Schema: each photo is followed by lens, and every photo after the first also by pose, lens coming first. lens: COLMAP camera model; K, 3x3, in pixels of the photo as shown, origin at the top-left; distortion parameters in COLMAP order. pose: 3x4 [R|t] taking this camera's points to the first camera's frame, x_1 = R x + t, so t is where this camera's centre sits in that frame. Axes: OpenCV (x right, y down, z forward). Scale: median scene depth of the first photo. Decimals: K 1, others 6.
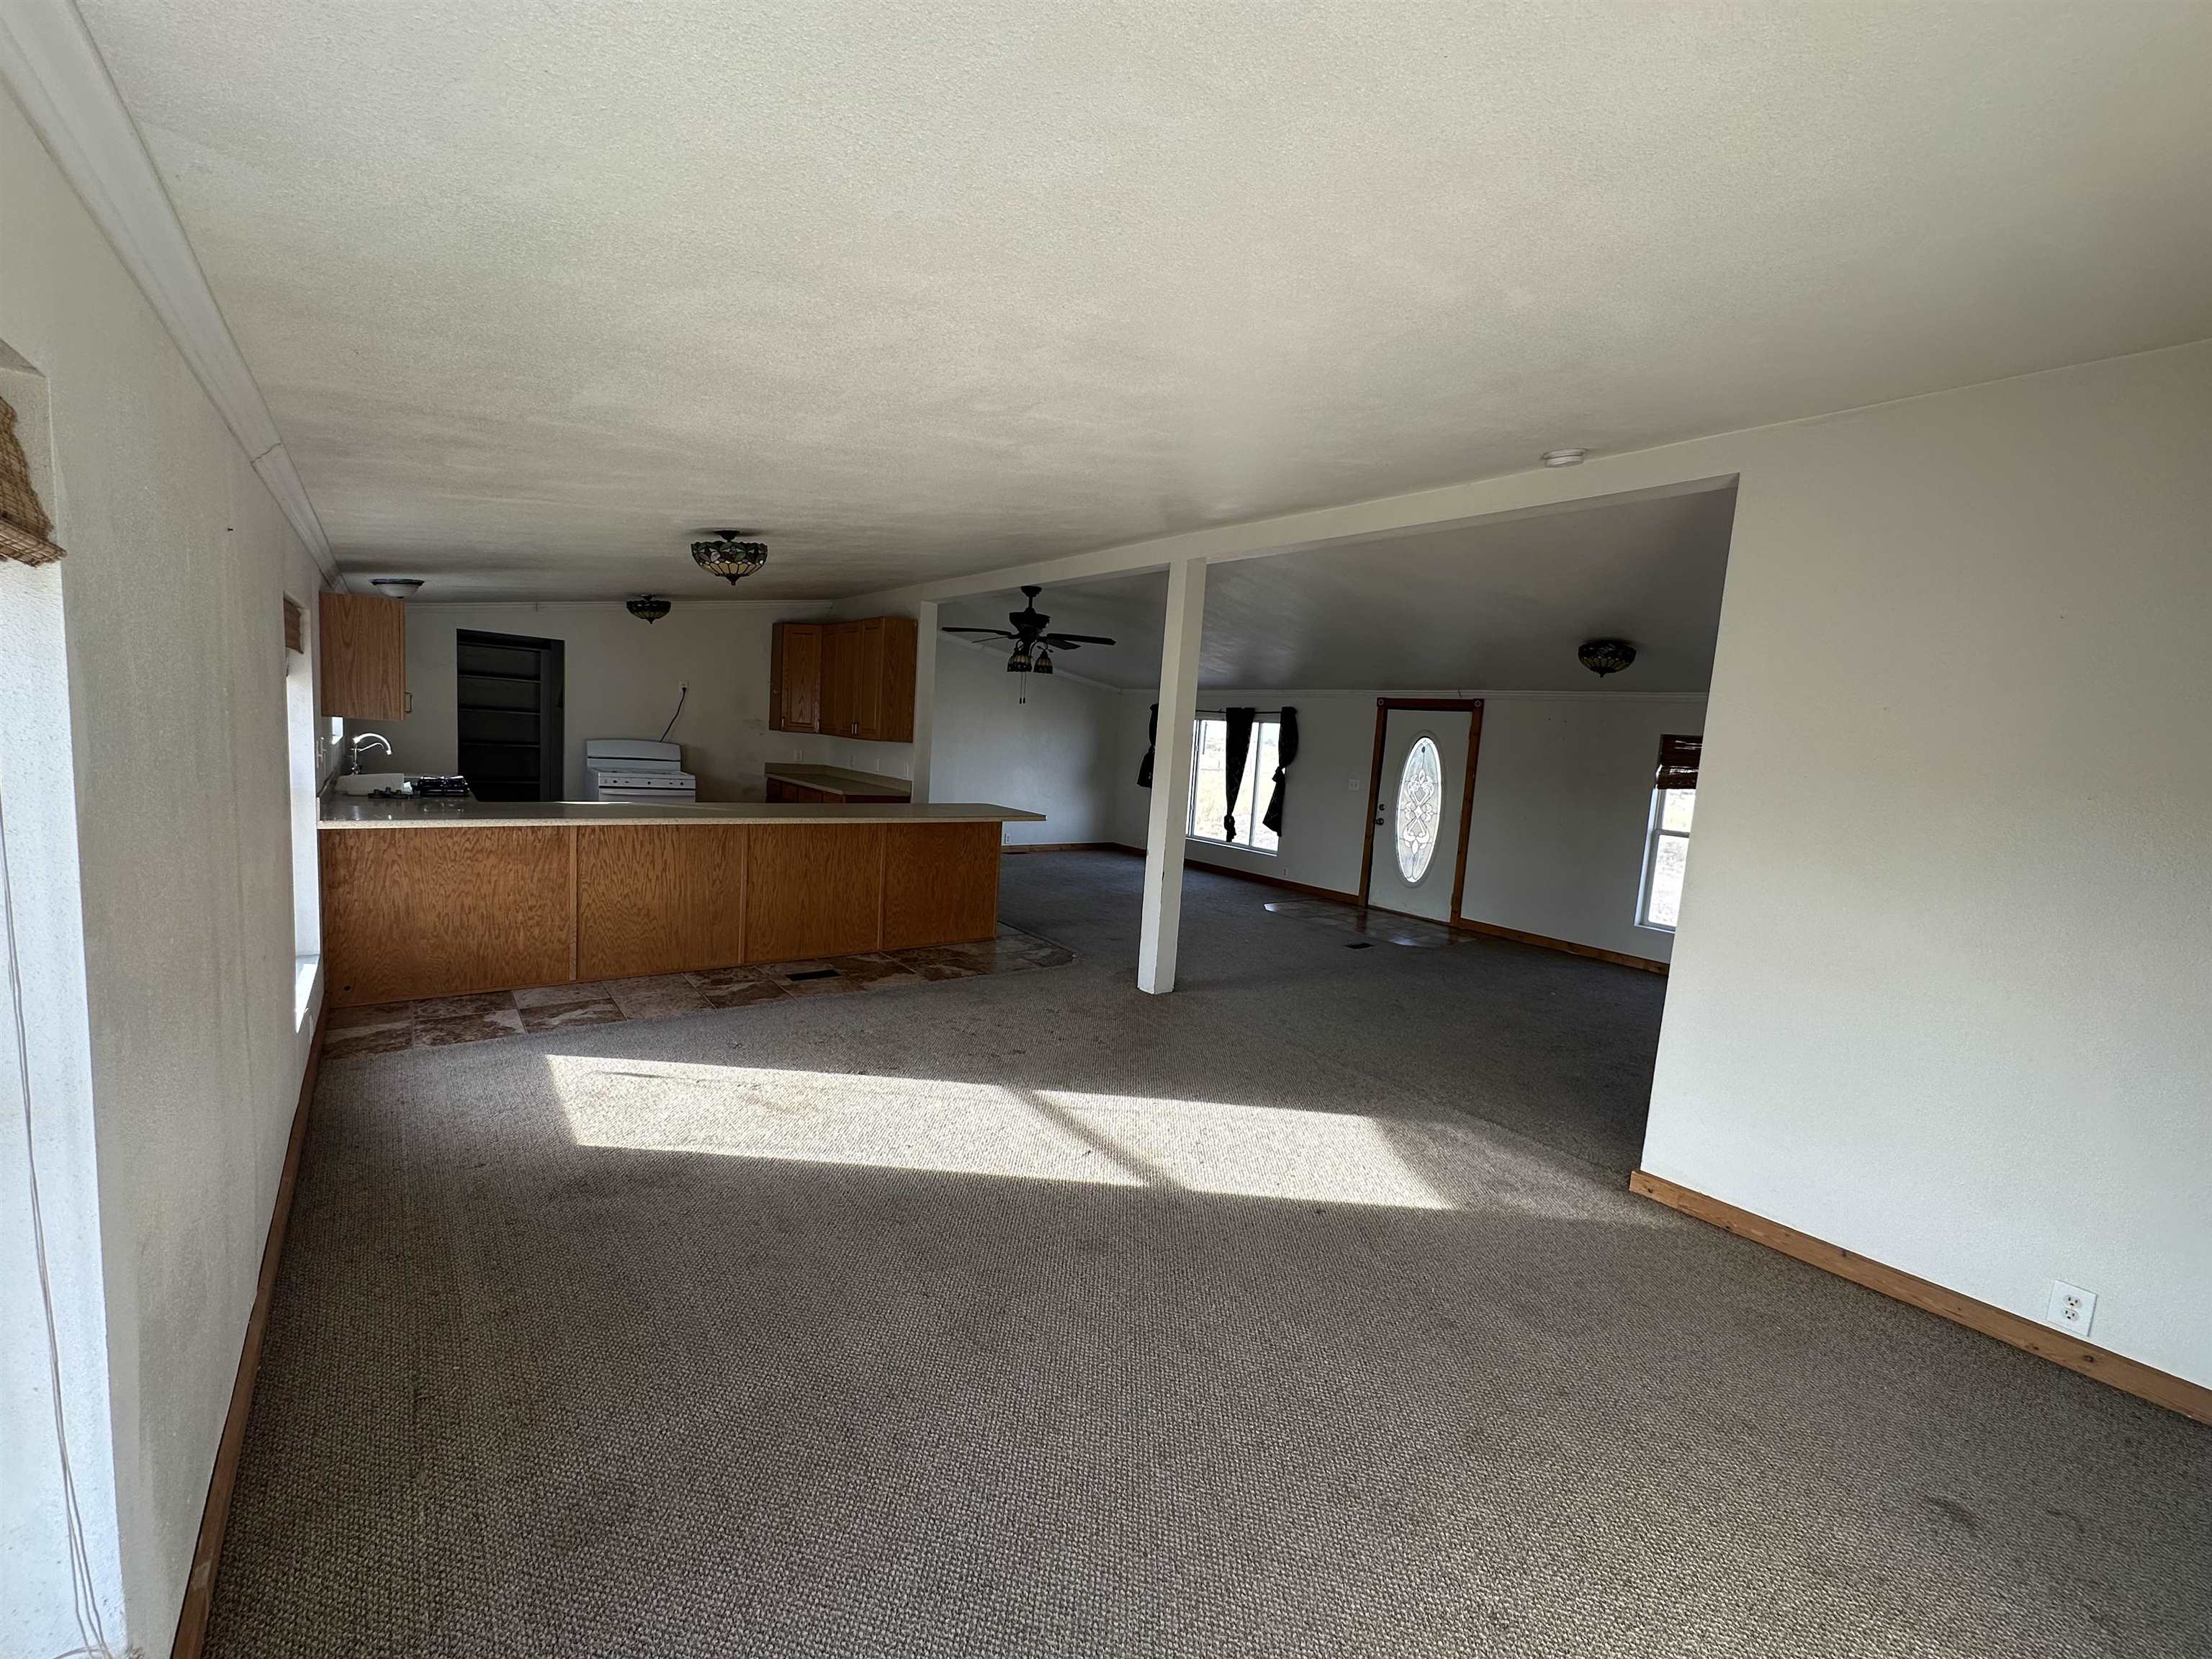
lens RADIAL K [[881.4, 0, 1106.0], [0, 881.4, 829.5], [0, 0, 1]] dist [0.001785, 0.000227]
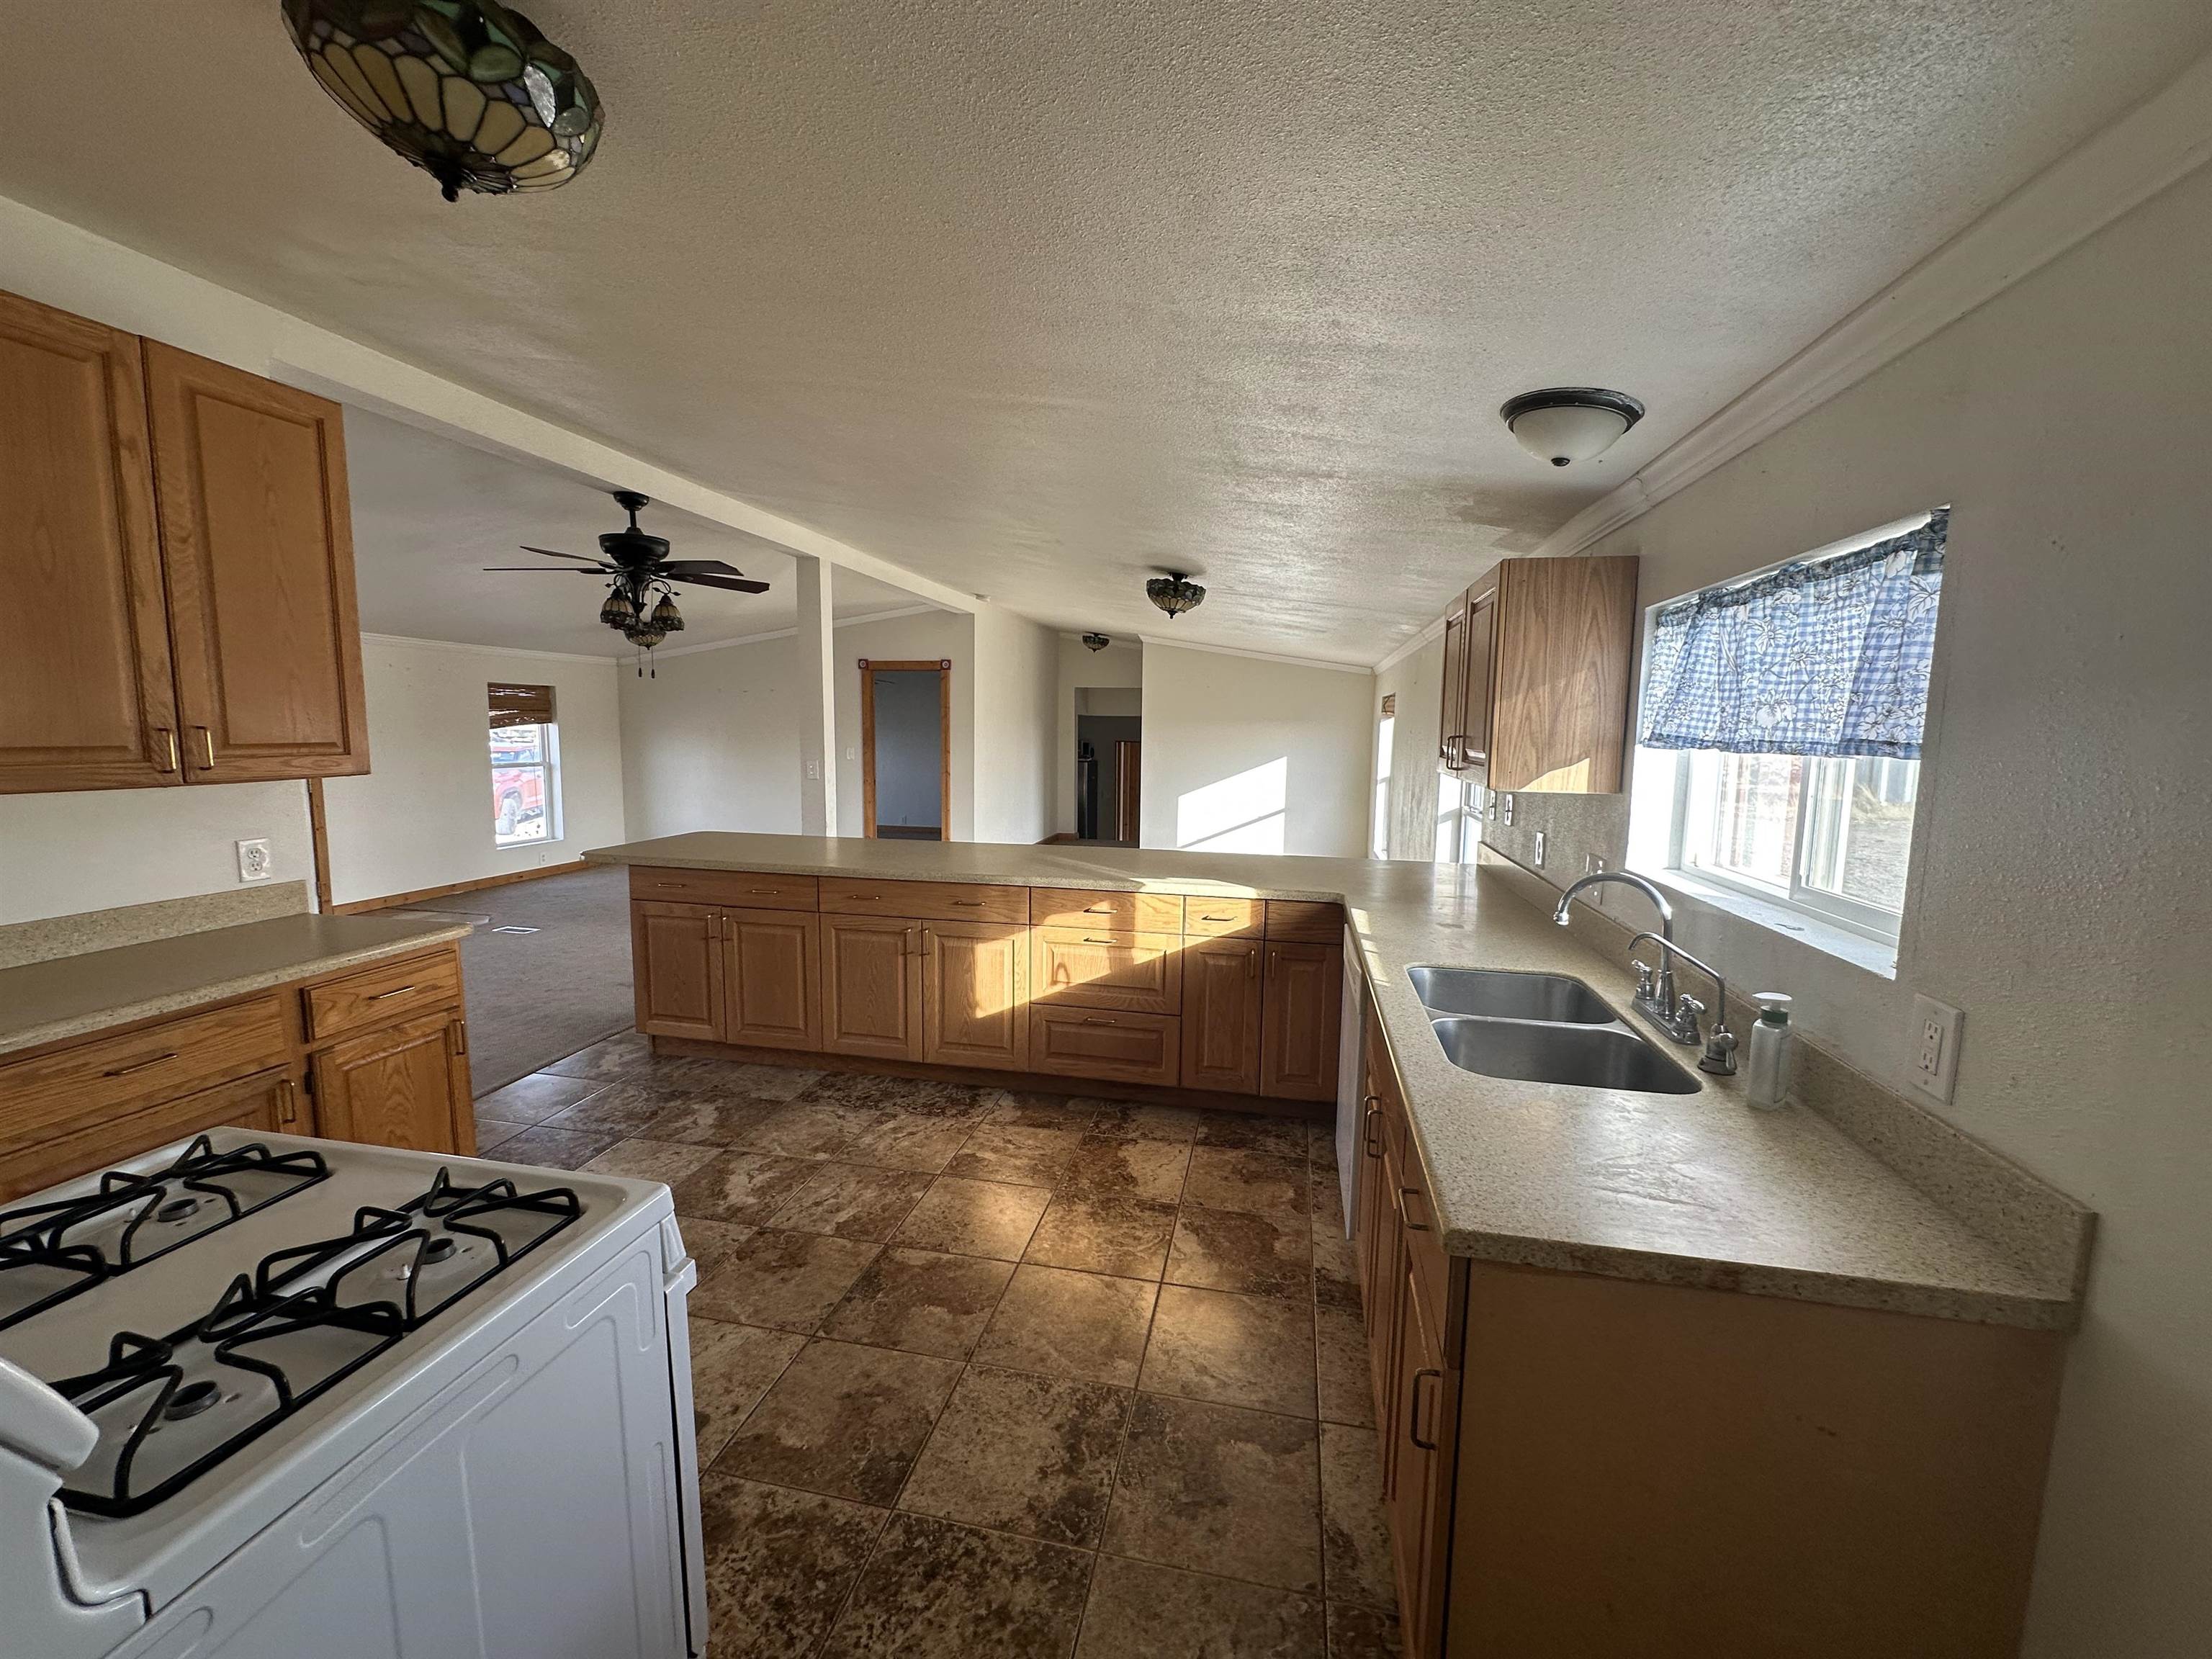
lens RADIAL K [[881.4, 0, 1106.0], [0, 881.4, 829.5], [0, 0, 1]] dist [0.001785, 0.000227]
pose [[-0.632708, -0.166659, 0.756244, -0.671810], [0.027151, 0.971192, 0.236745, -0.146522], [-0.773914, 0.170323, -0.609956, 0.945746]]
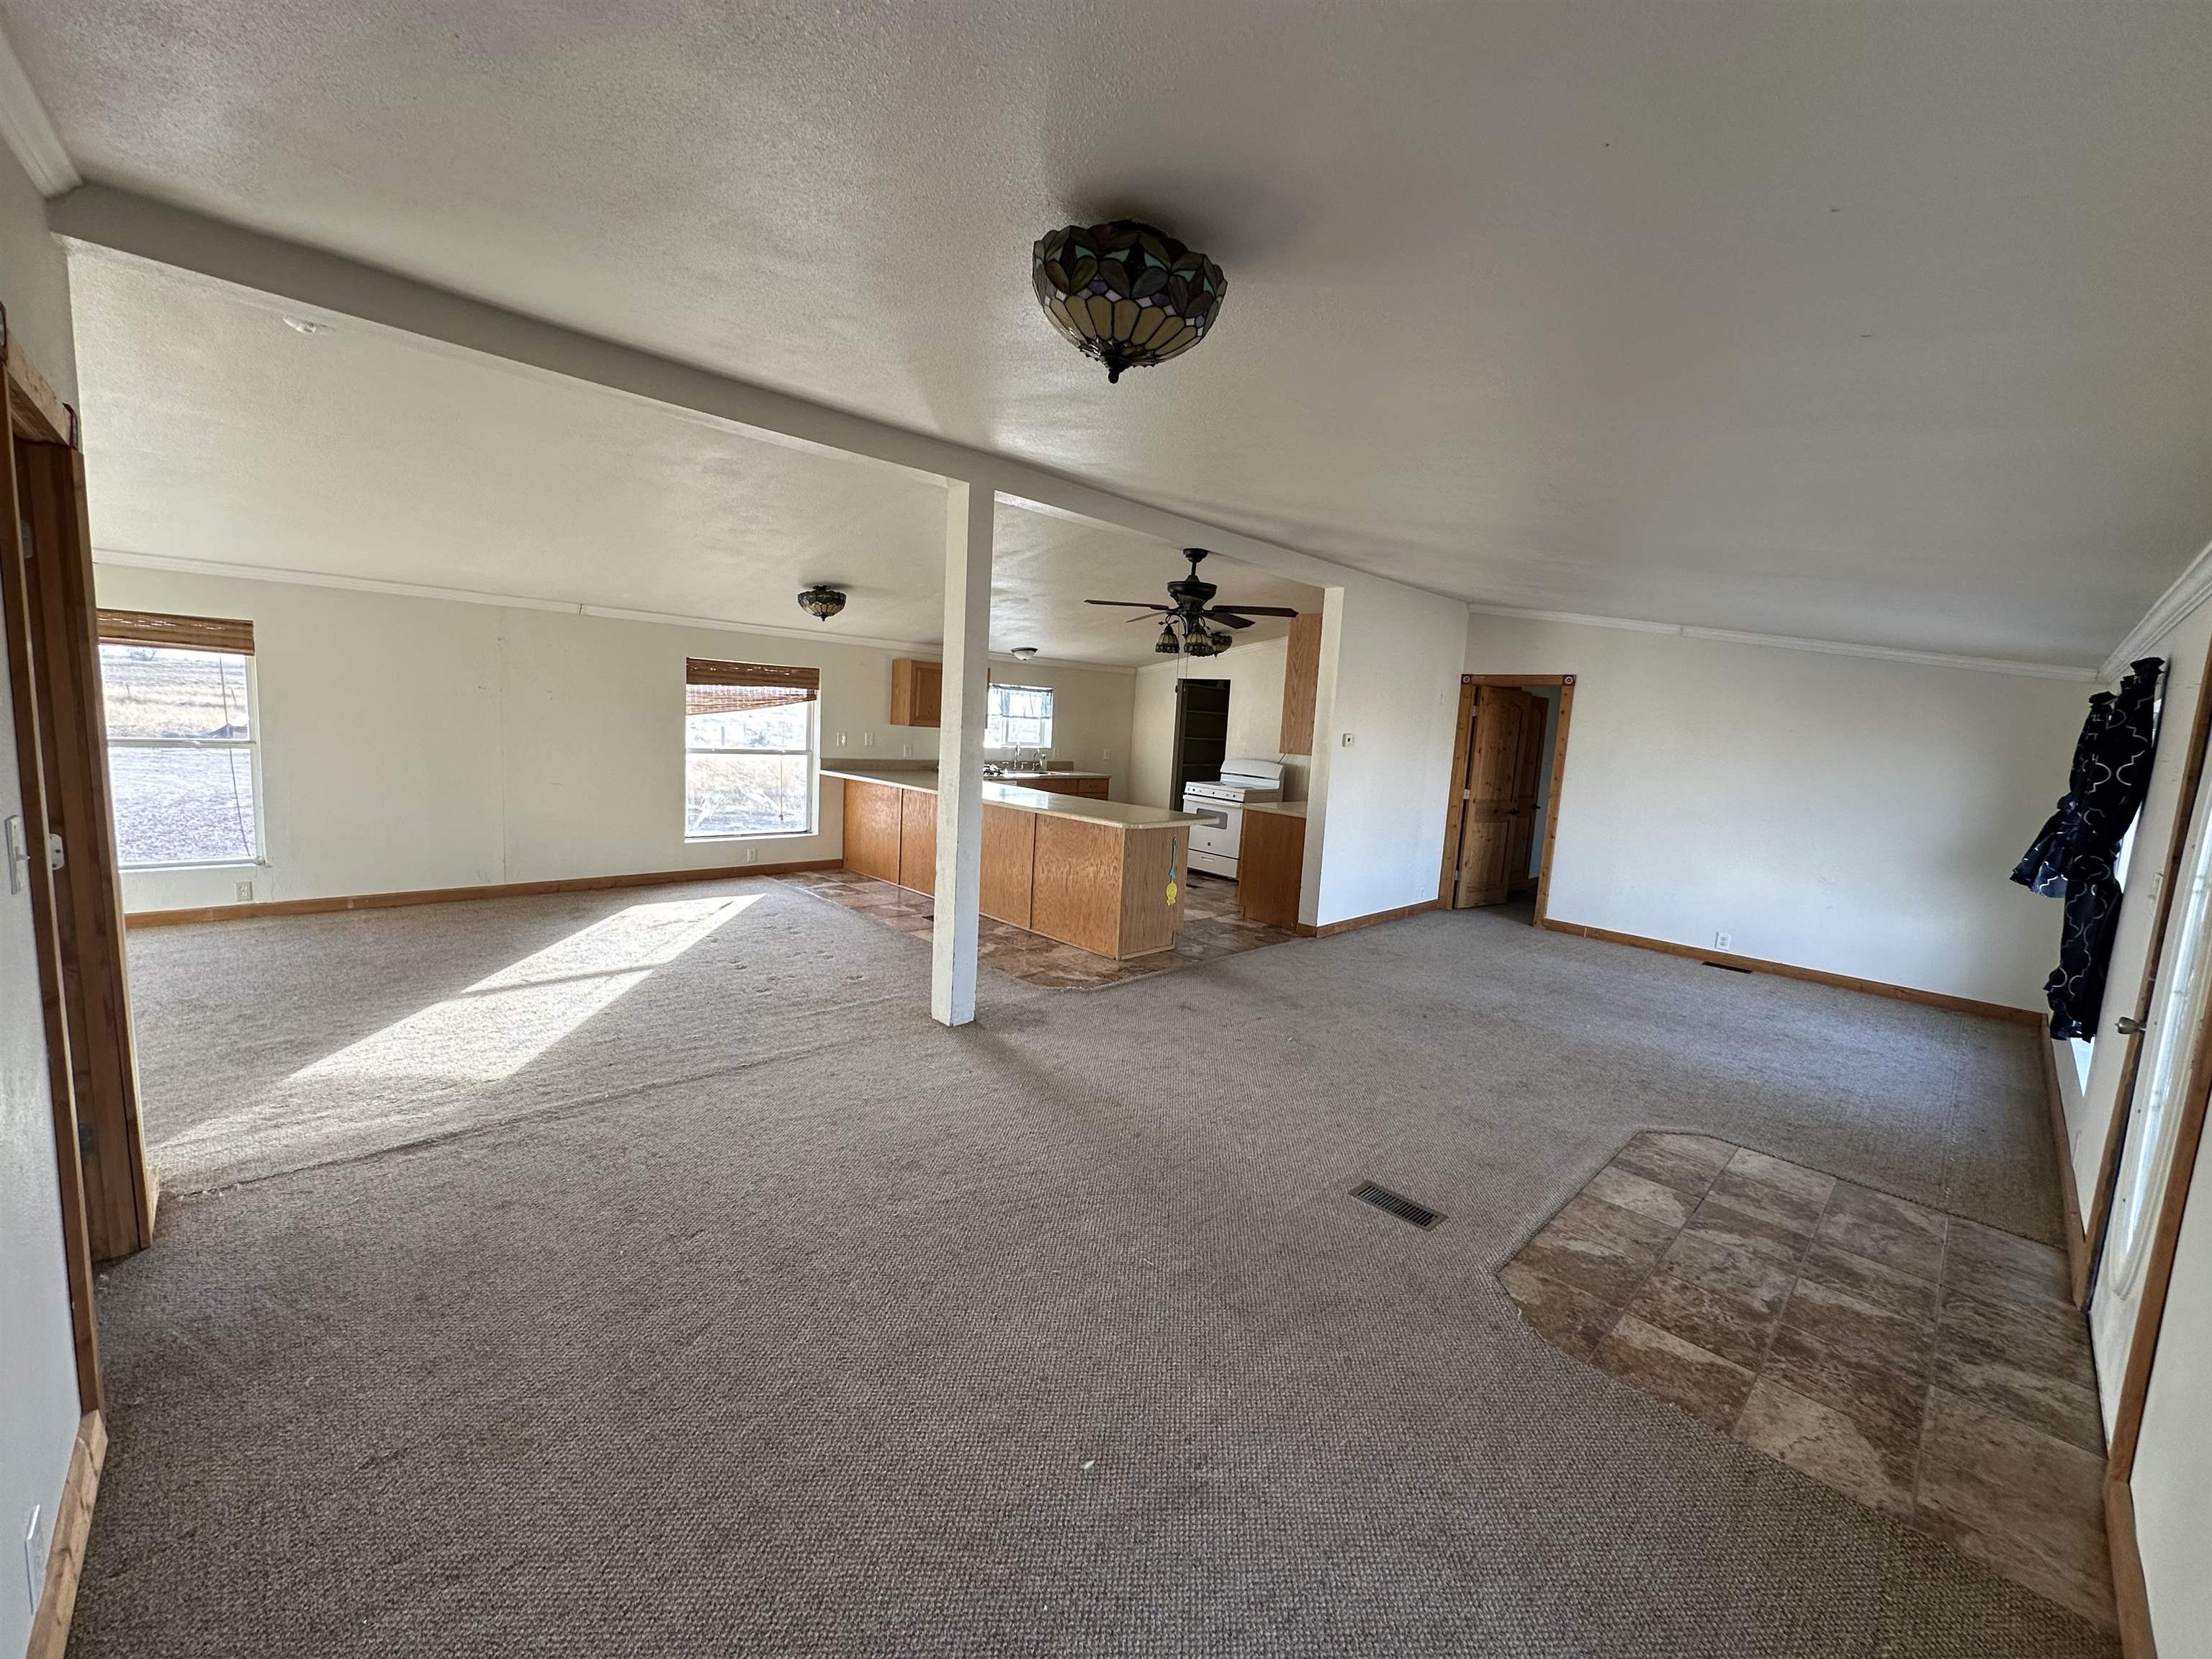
lens RADIAL K [[881.4, 0, 1106.0], [0, 881.4, 829.5], [0, 0, 1]] dist [0.001785, 0.000227]
pose [[0.104558, 0.063255, -0.992505, 0.599844], [-0.158276, 0.986314, 0.046187, -0.035629], [0.981843, 0.152260, 0.113139, 0.699996]]
